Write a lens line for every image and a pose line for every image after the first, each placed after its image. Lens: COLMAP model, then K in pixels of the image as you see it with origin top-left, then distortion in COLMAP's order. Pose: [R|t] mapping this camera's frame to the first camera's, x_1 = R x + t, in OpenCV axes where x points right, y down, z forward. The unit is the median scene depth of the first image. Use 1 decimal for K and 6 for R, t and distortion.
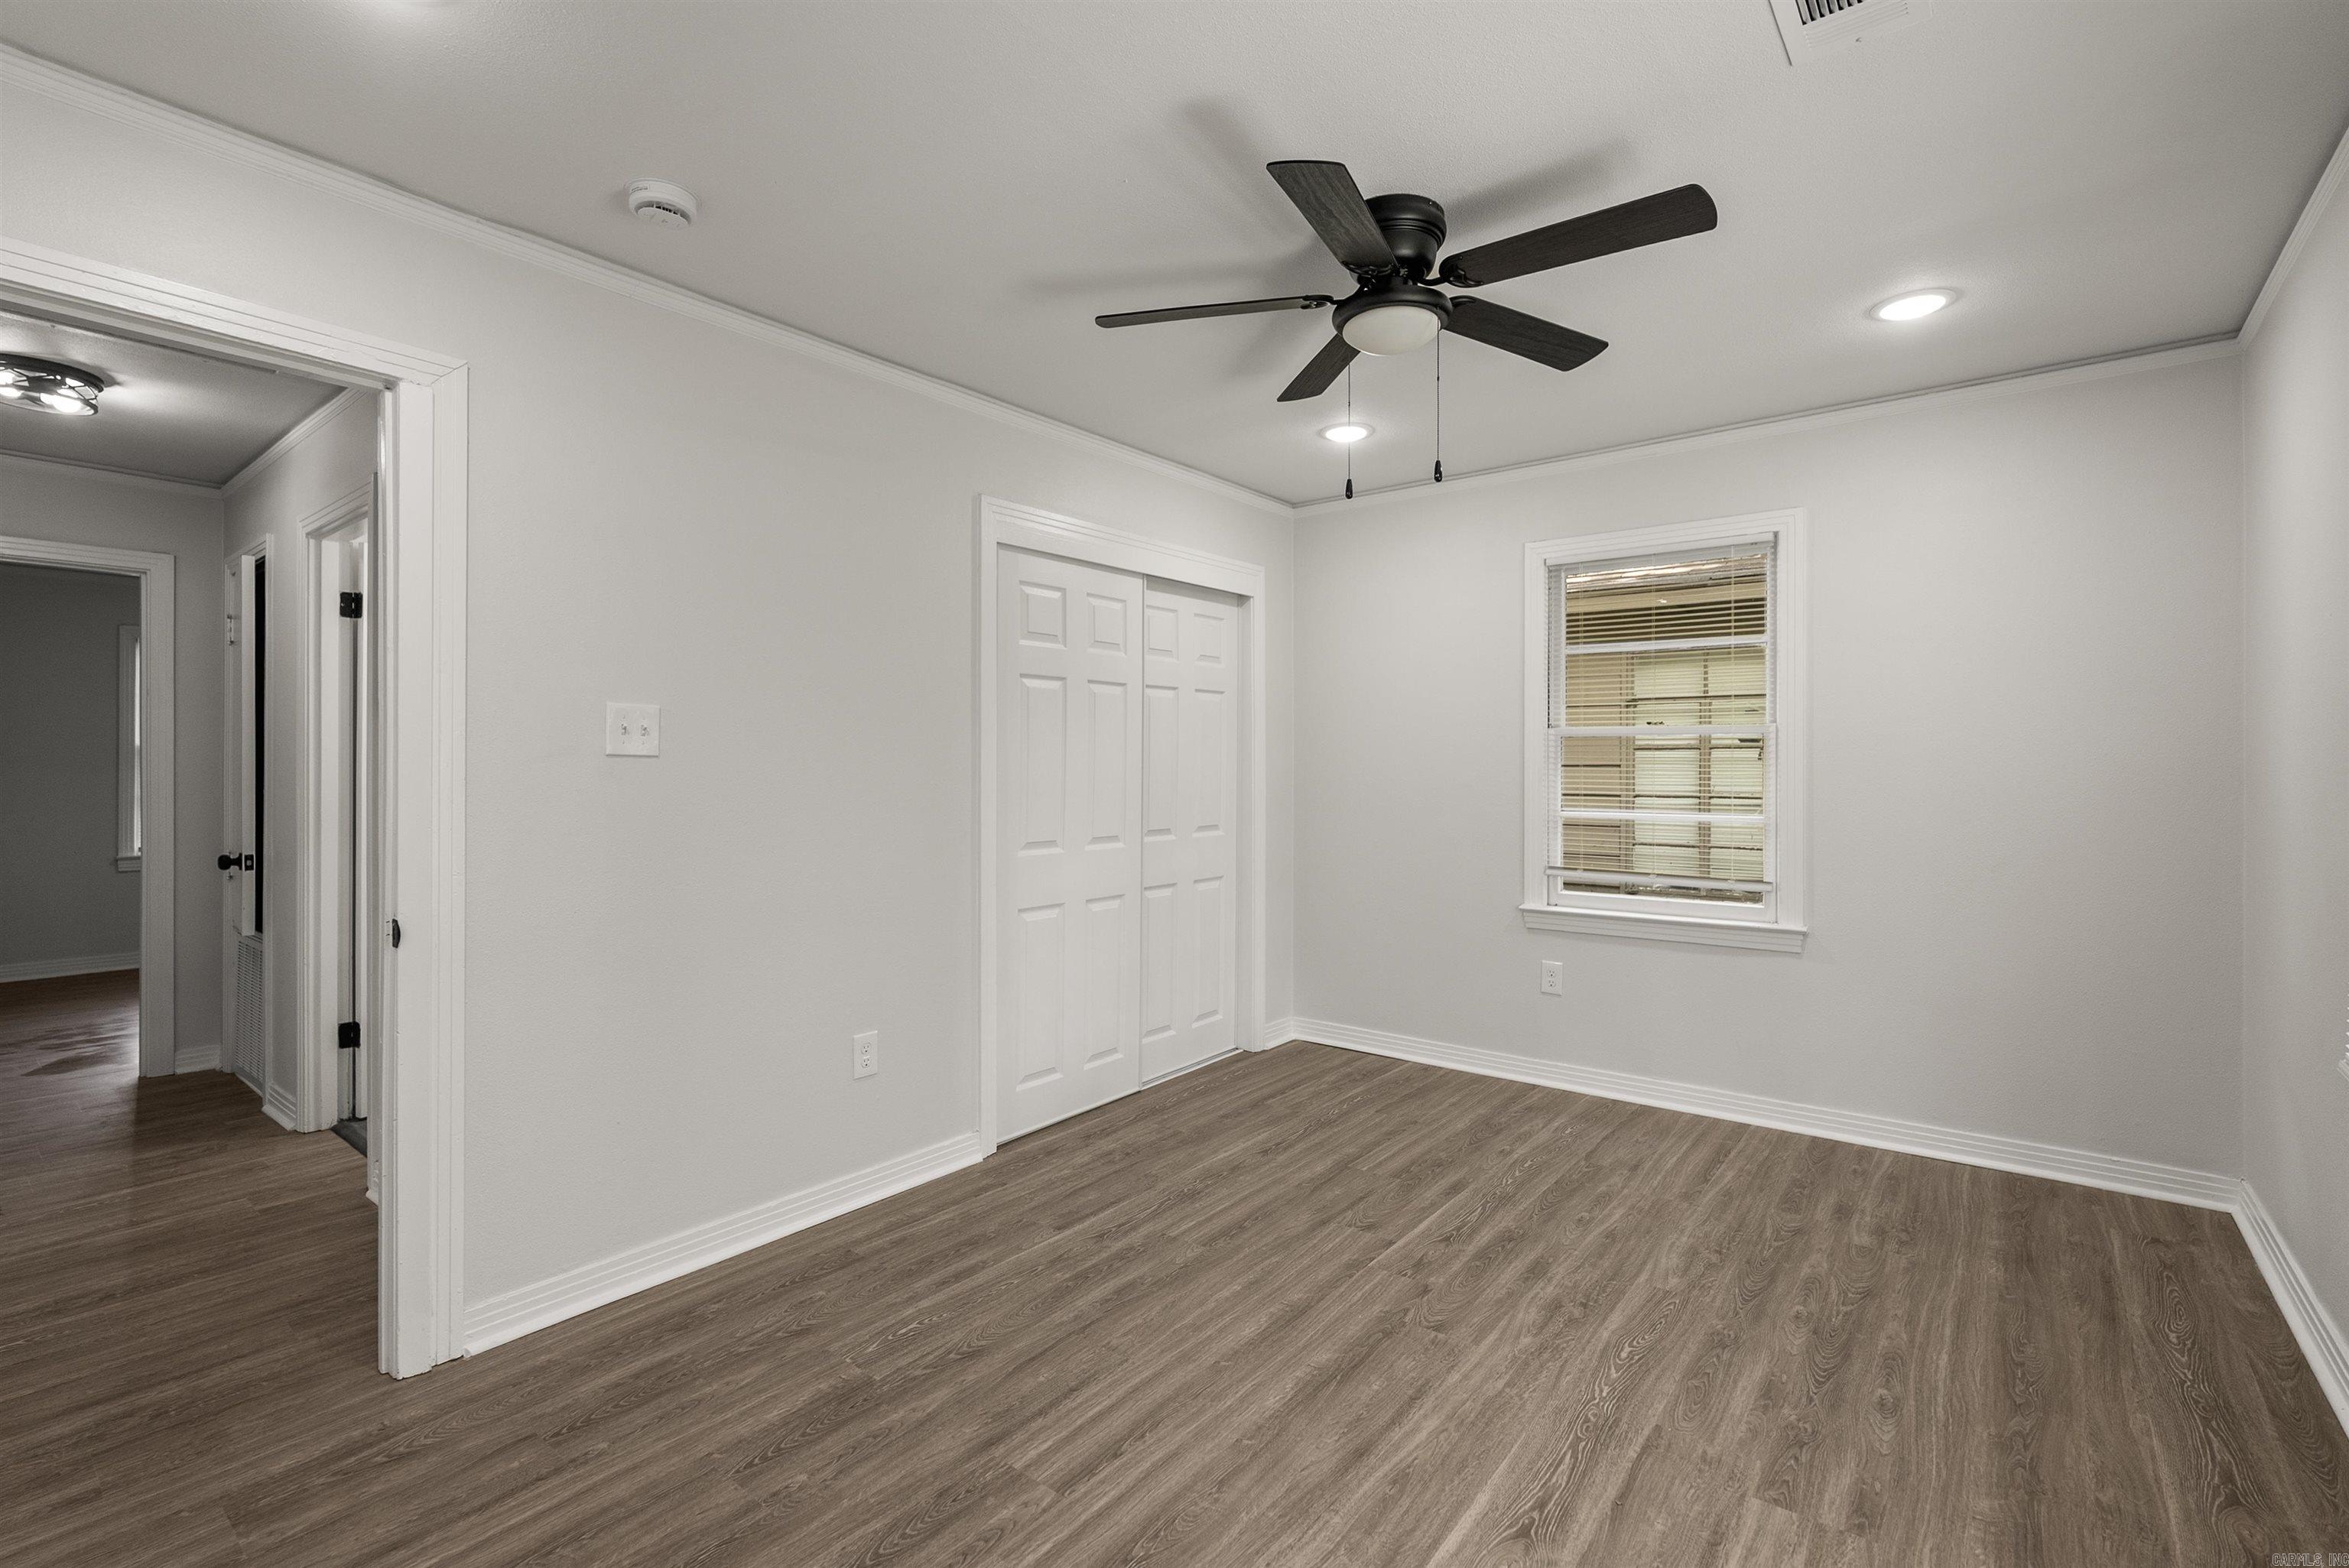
lens RADIAL K [[1063.3, 0, 1173.0], [0, 1063.3, 766.0], [0, 0, 1]] dist [-0.010012, 0.001669]
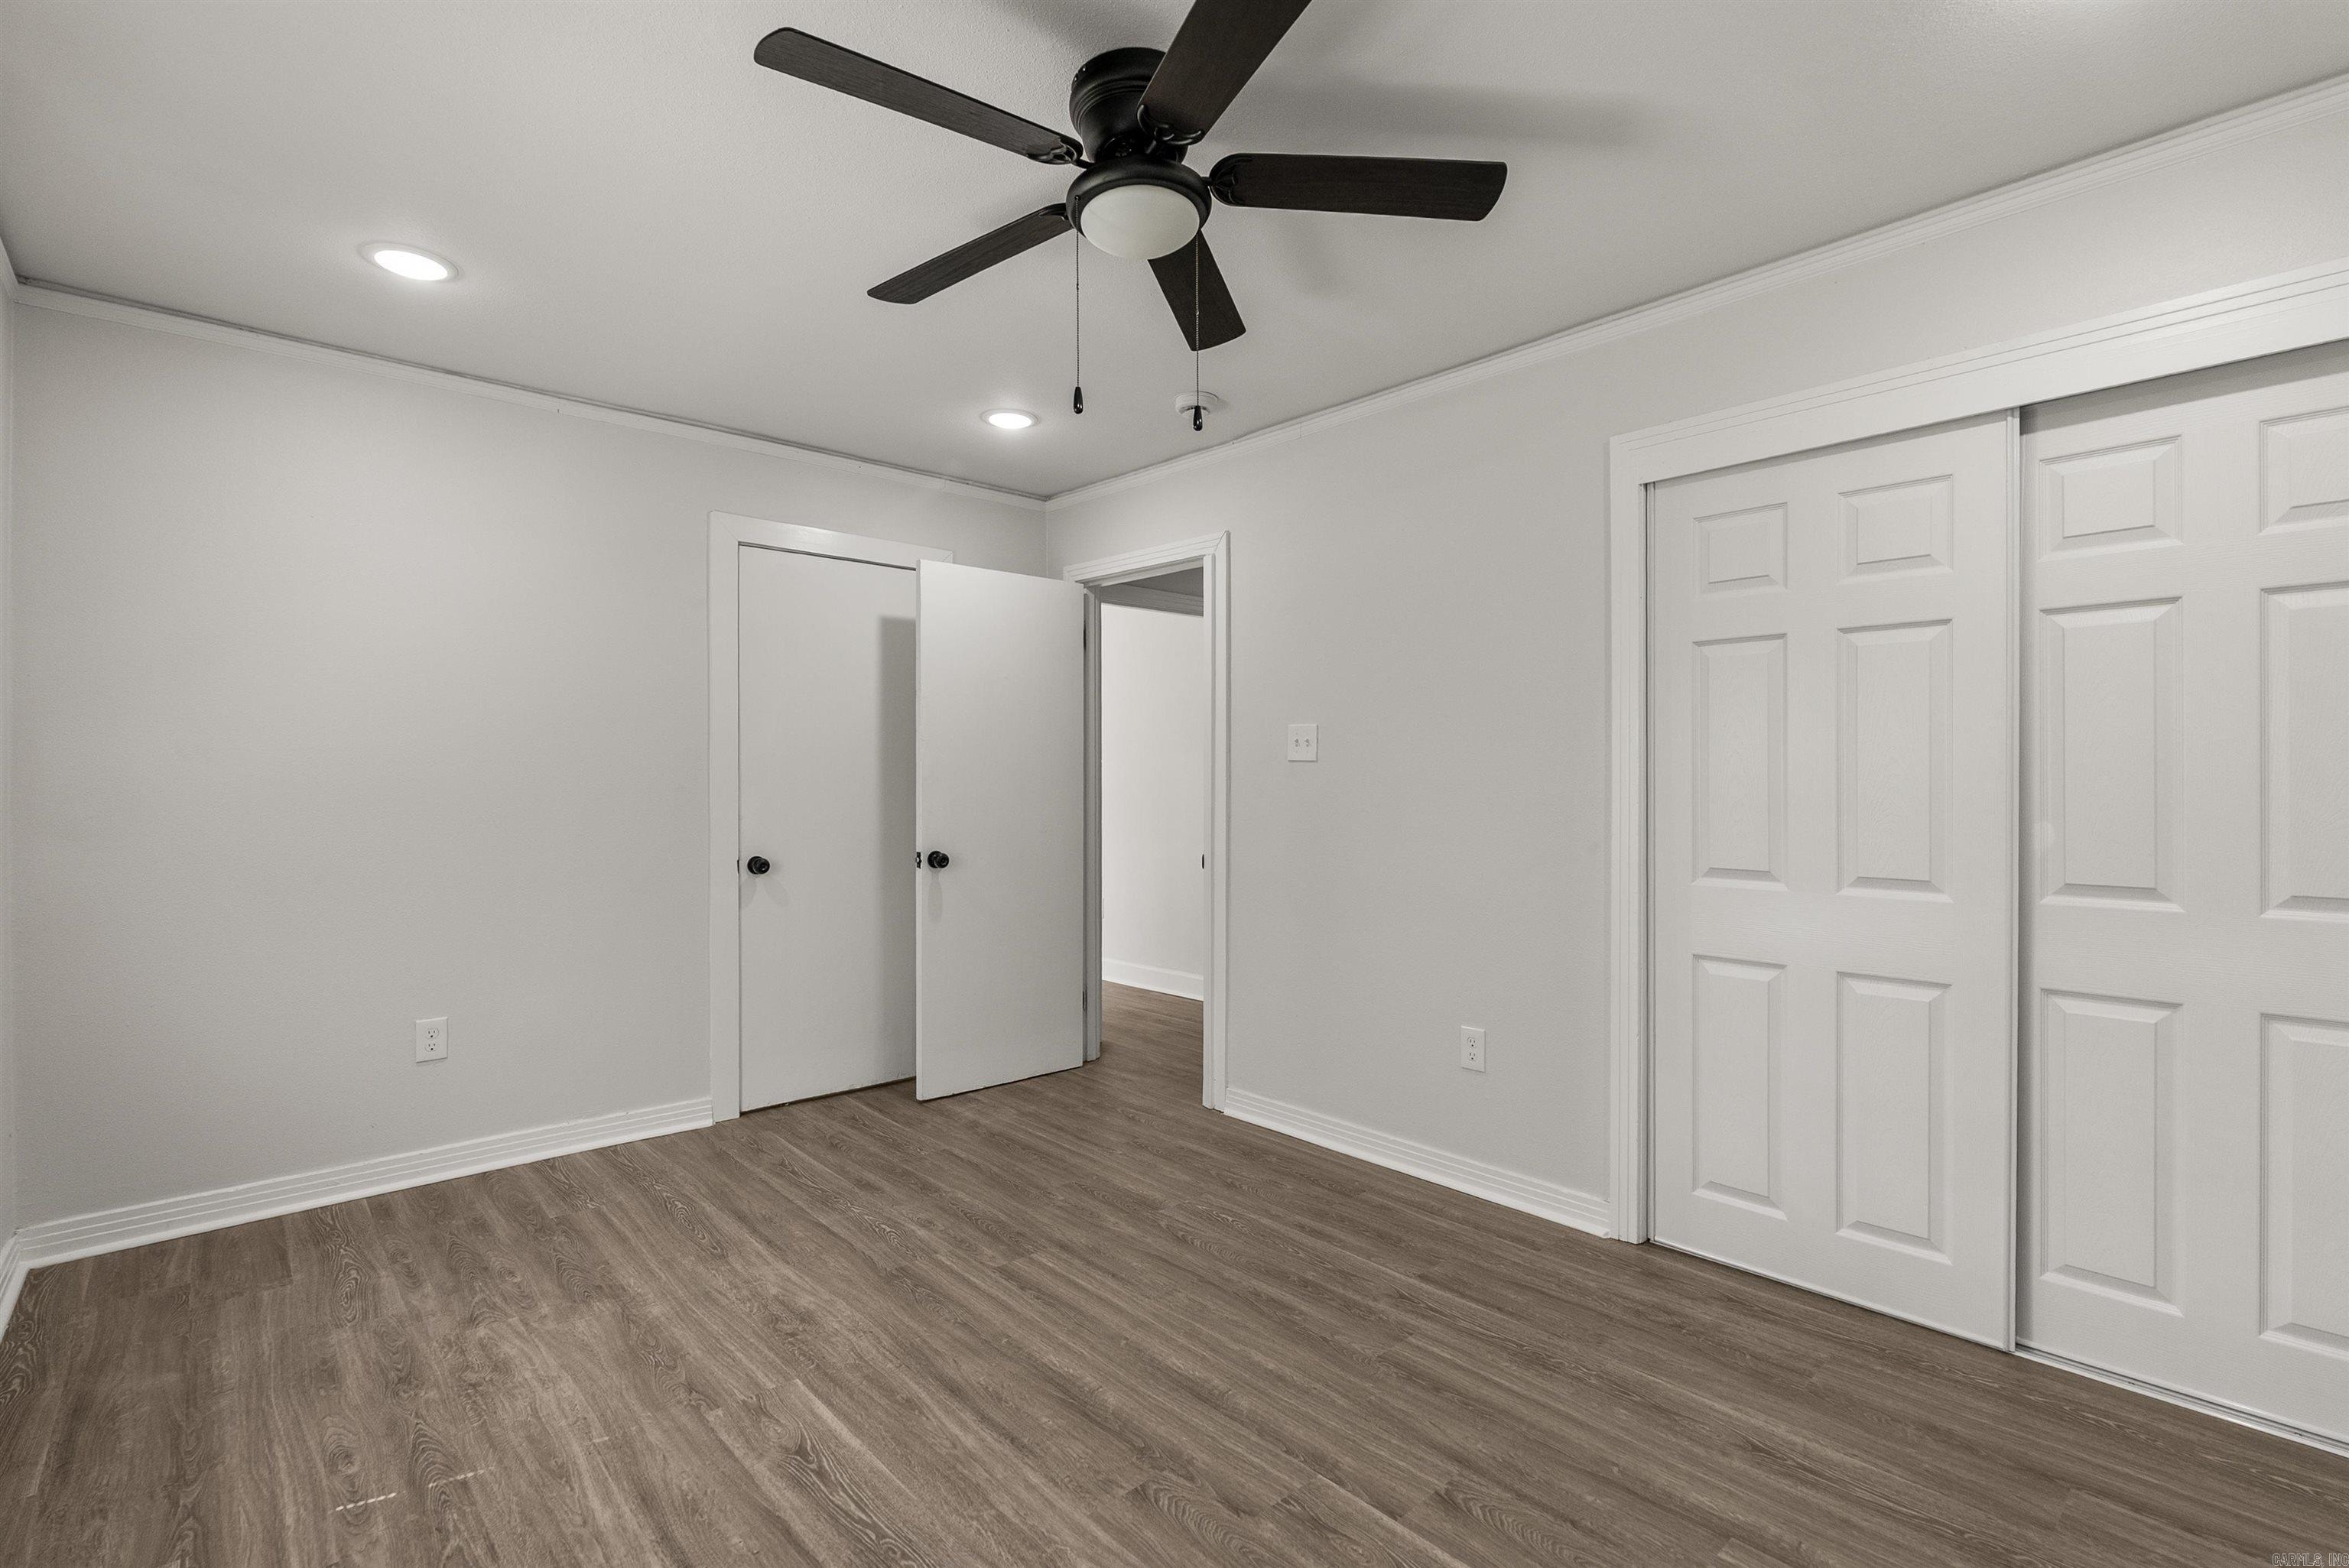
lens RADIAL K [[1063.3, 0, 1173.5], [0, 1063.3, 788.5], [0, 0, 1]] dist [-0.010012, 0.001669]
pose [[-0.161073, 0.011388, -0.986877, 0.923955], [0.002301, 0.999935, 0.011163, 0.011243], [0.986940, -0.000473, -0.161089, 1.065141]]
